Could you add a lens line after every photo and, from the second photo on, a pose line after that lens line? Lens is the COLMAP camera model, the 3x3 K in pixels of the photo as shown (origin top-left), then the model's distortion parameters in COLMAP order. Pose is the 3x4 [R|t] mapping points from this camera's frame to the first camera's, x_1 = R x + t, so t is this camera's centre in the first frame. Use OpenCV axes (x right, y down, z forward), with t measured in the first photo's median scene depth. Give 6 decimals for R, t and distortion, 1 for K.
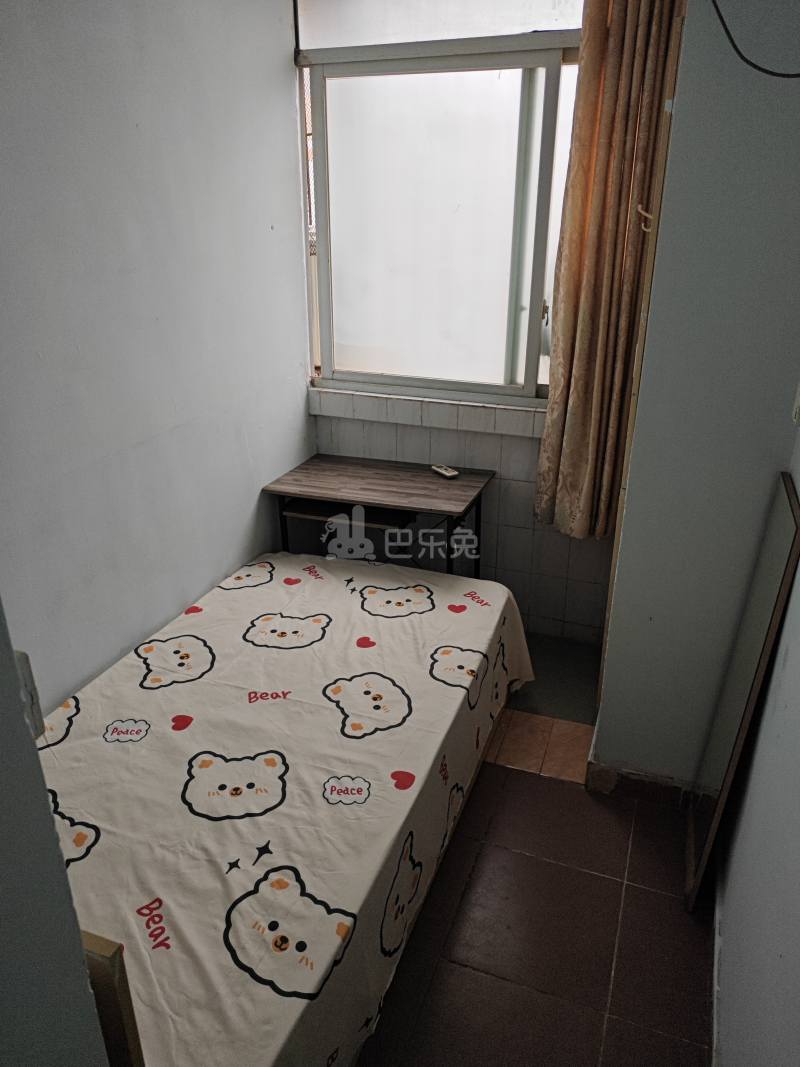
lens RADIAL K [[776.2, 0, 405.3], [0, 776.2, 533.0], [0, 0, 1]] dist [0.028448, -0.025352]
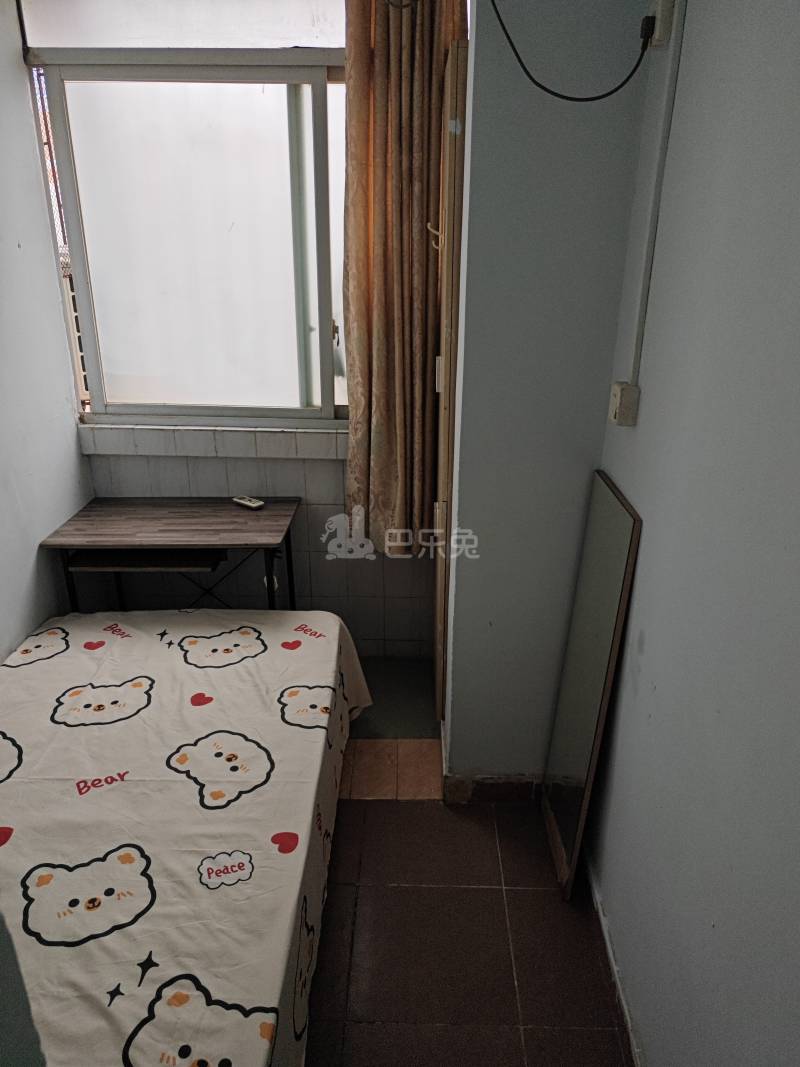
lens RADIAL K [[776.2, 0, 401.9], [0, 776.2, 539.0], [0, 0, 1]] dist [0.028448, -0.025352]
pose [[0.941692, -0.118557, 0.314897, -0.089757], [0.124900, 0.992169, 0.000038, -0.014420], [-0.312435, 0.039295, 0.949126, 0.054596]]
